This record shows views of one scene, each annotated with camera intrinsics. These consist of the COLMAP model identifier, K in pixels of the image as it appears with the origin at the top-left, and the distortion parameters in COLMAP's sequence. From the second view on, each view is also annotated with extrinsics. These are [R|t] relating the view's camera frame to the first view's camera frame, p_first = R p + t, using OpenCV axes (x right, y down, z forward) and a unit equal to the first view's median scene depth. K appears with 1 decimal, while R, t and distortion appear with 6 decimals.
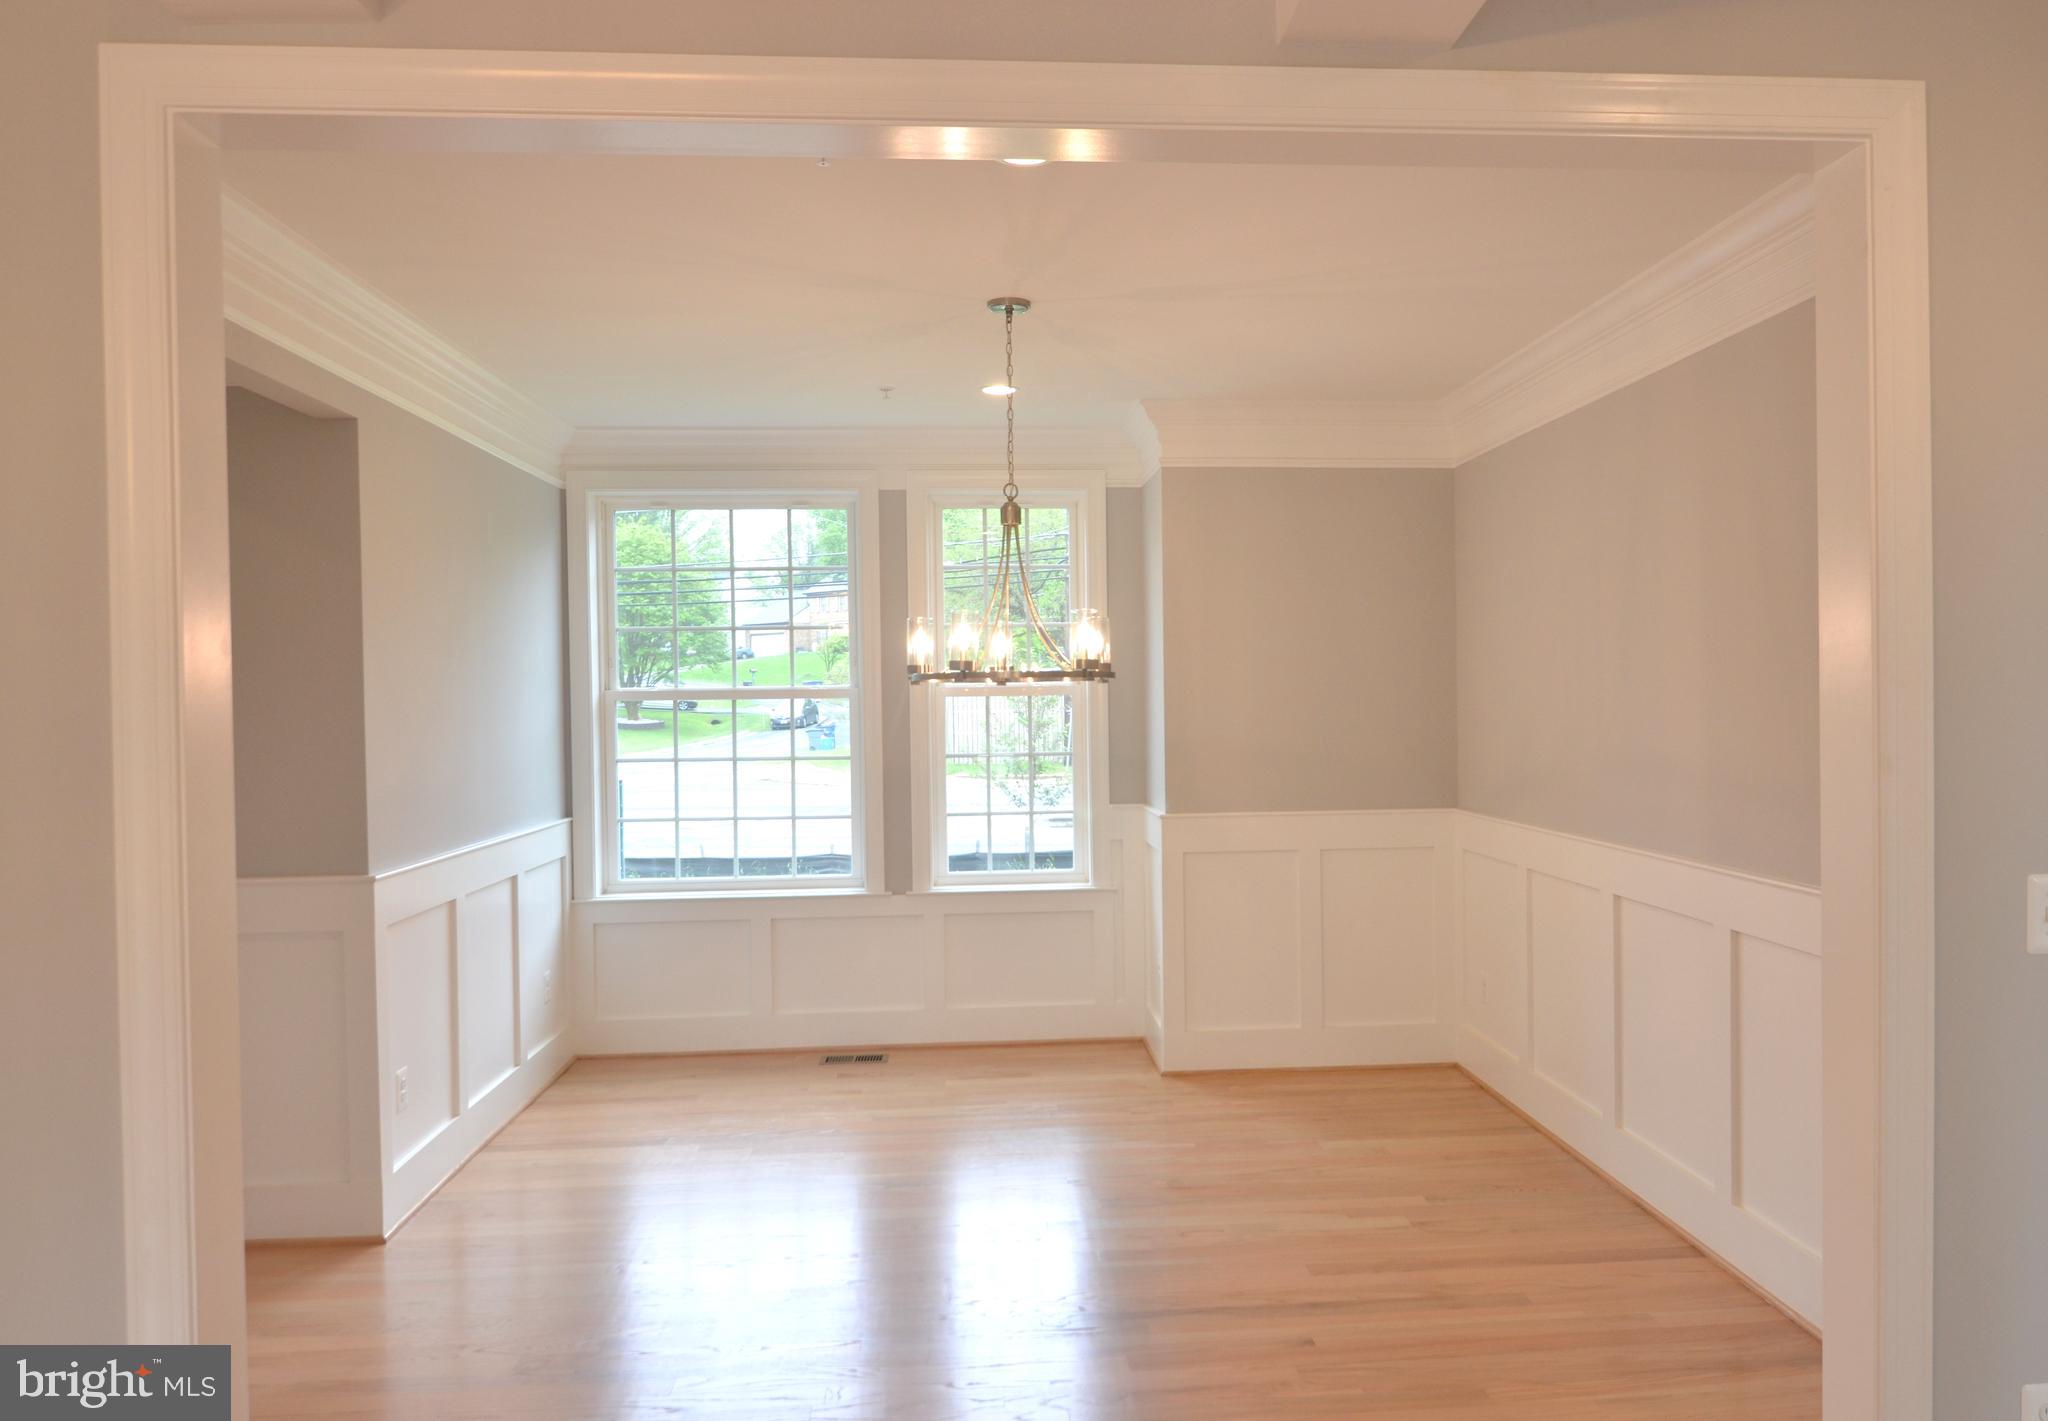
lens RADIAL K [[1462.1, 0, 1101.9], [0, 1462.1, 718.4], [0, 0, 1]] dist [-0.004047, -0.002770]
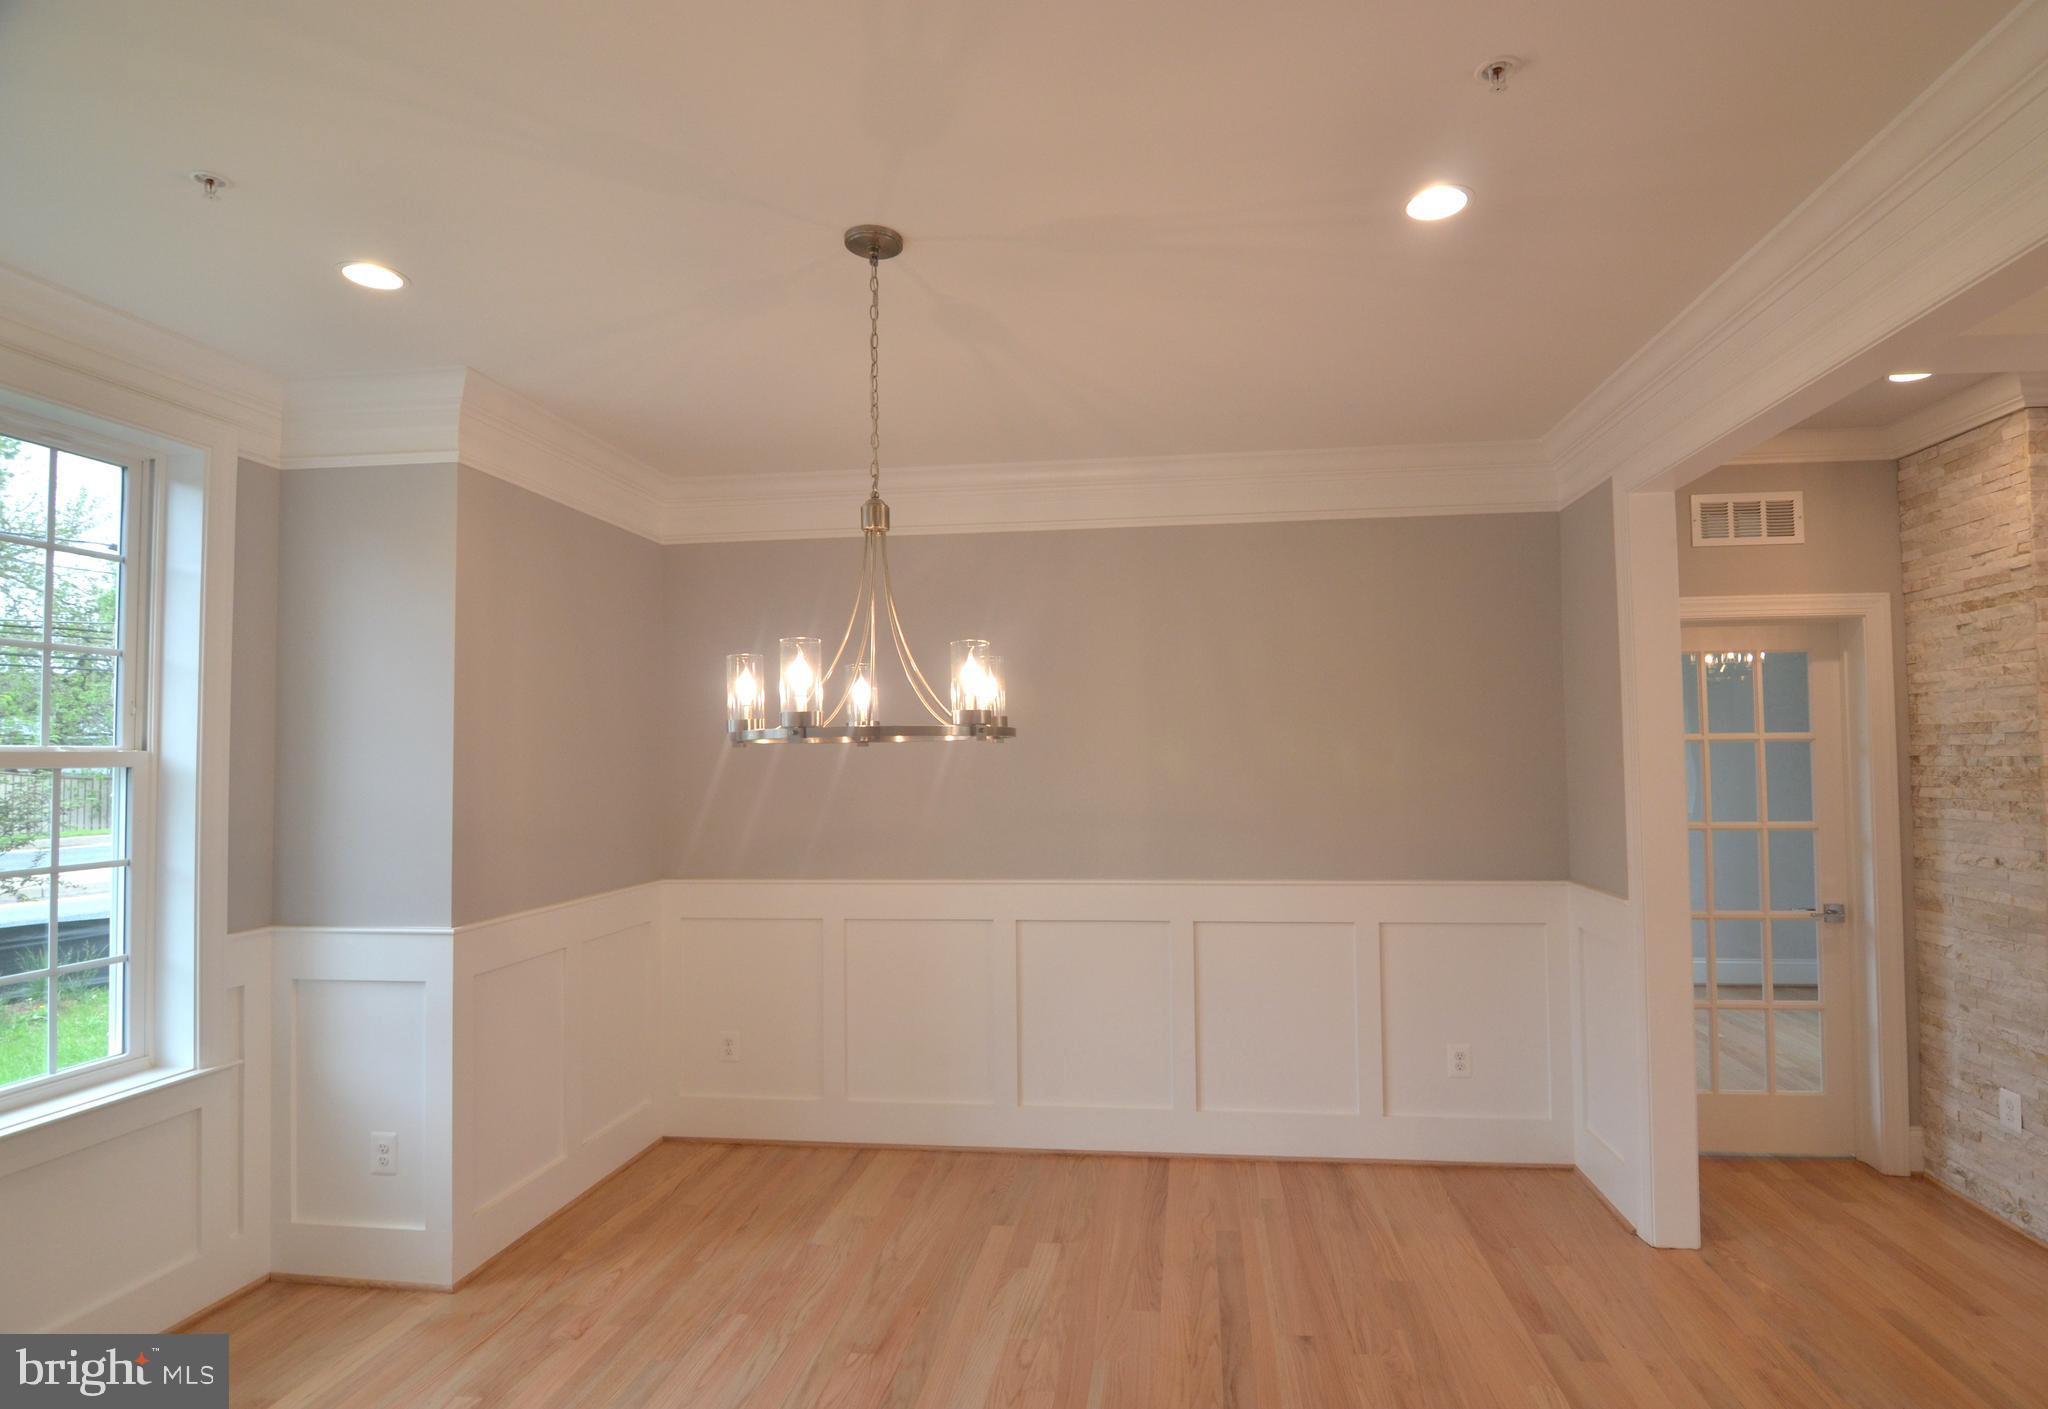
lens RADIAL K [[1021.6, 0, 1061.0], [0, 1021.6, 715.8], [0, 0, 1]] dist [-0.022933, -0.000639]
pose [[0.201804, 0.053187, 0.977981, -0.410347], [0.022489, 0.998010, -0.058916, -0.002905], [-0.979168, 0.033884, 0.200206, 0.616680]]
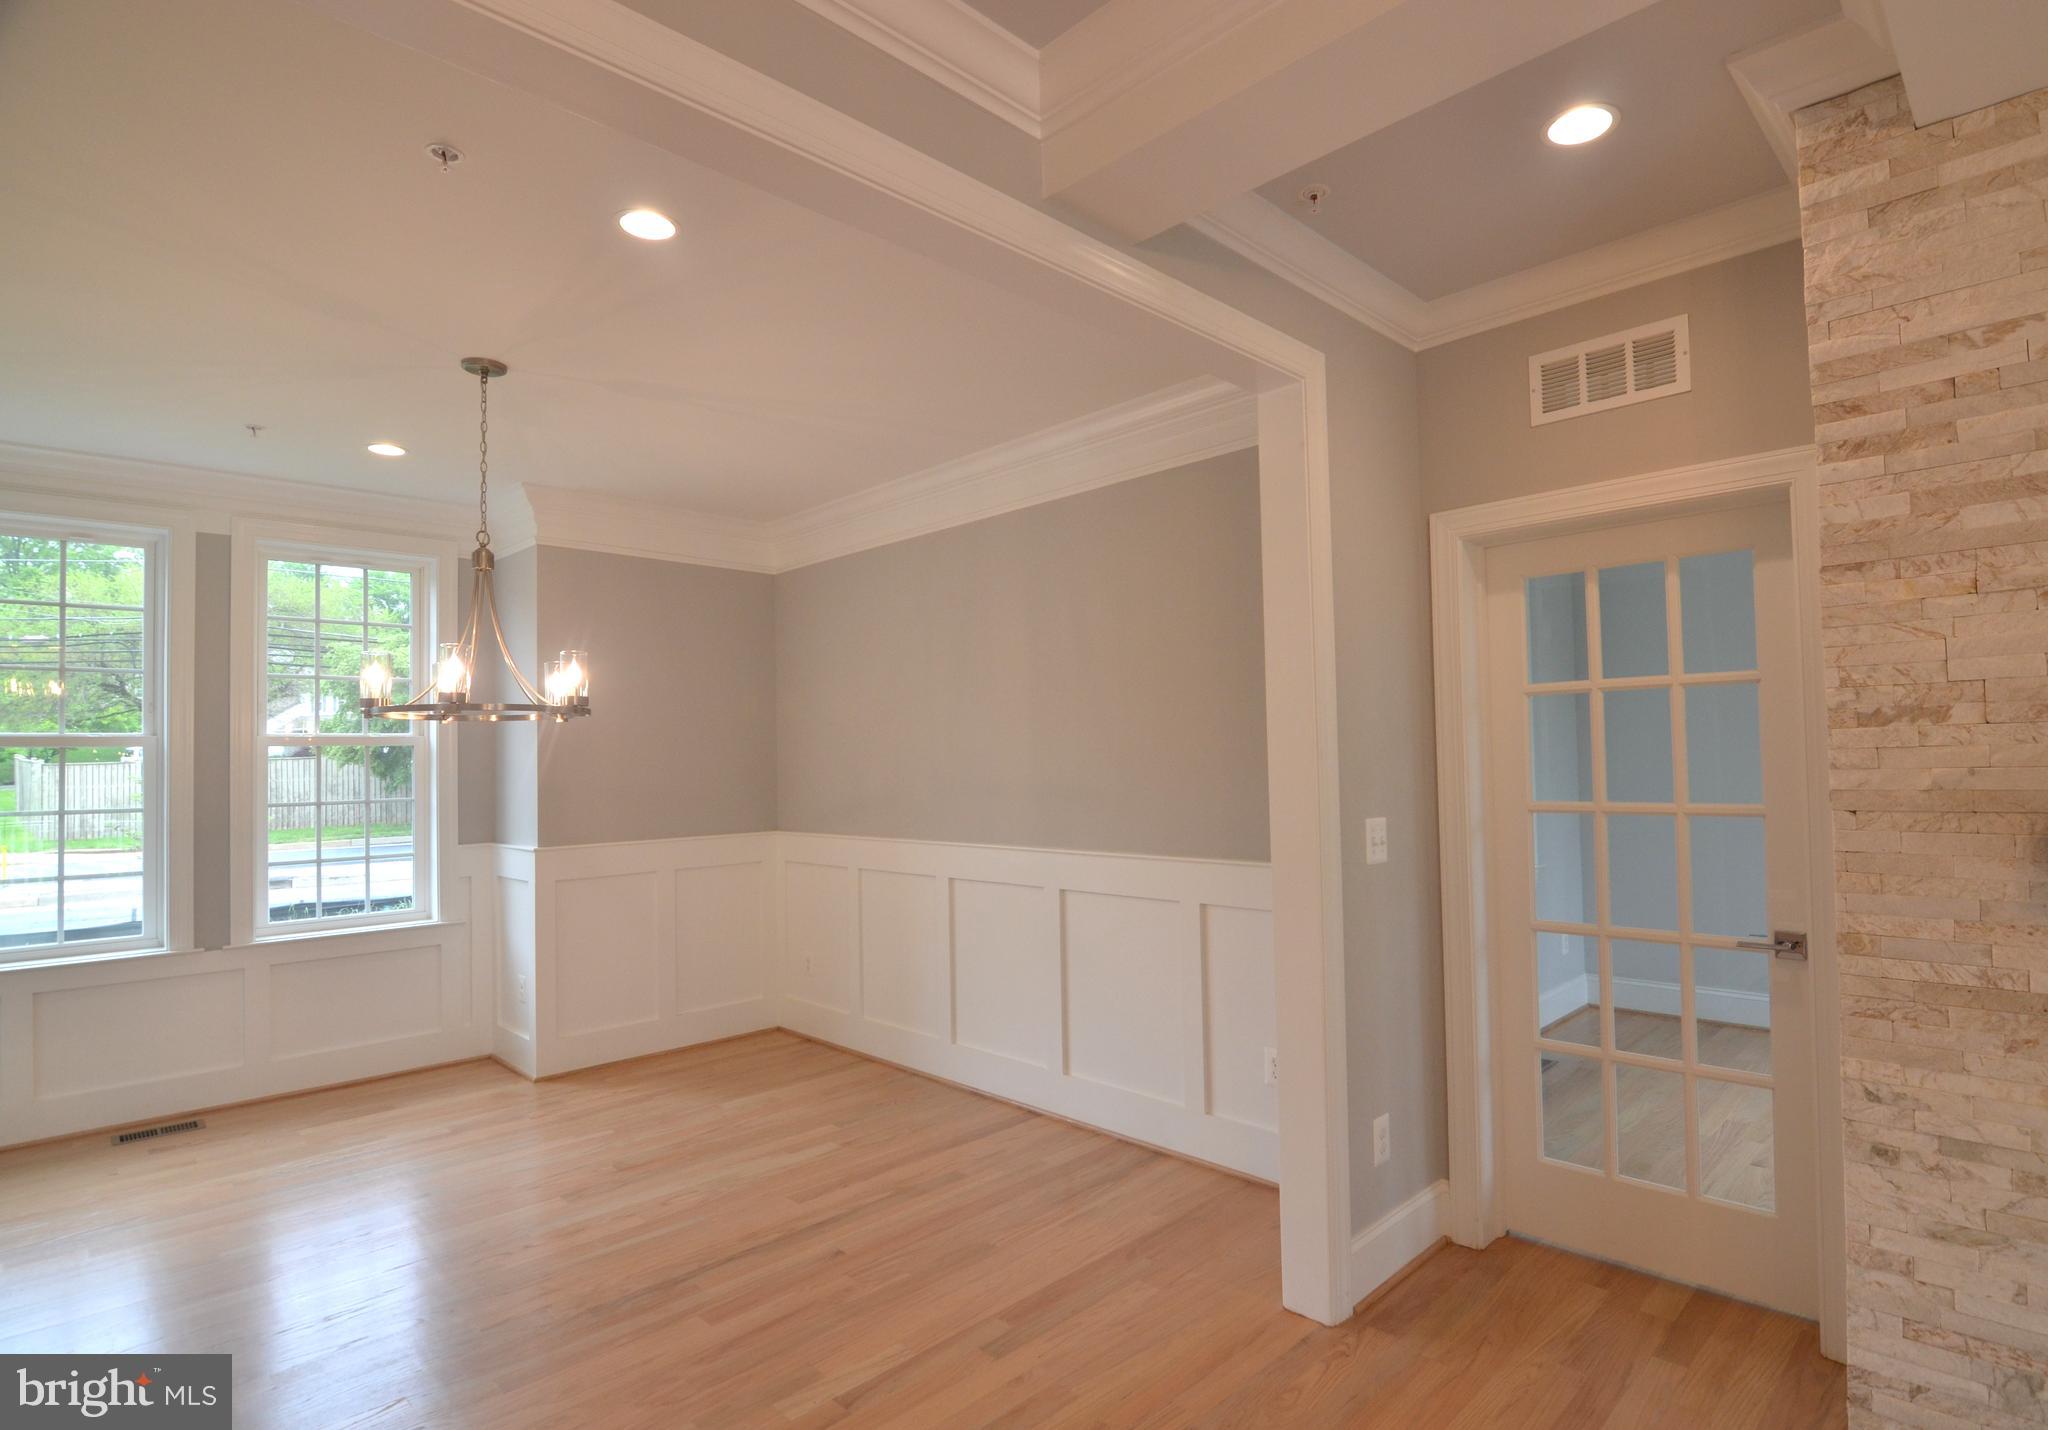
lens RADIAL K [[1033.5, 0, 1096.4], [0, 1033.5, 726.2], [0, 0, 1]] dist [-0.020944, -0.001565]
pose [[0.748174, 0.017754, 0.663265, -0.167106], [0.020874, 0.998517, -0.050274, 0.021027], [-0.663174, 0.051459, 0.746694, 0.117579]]
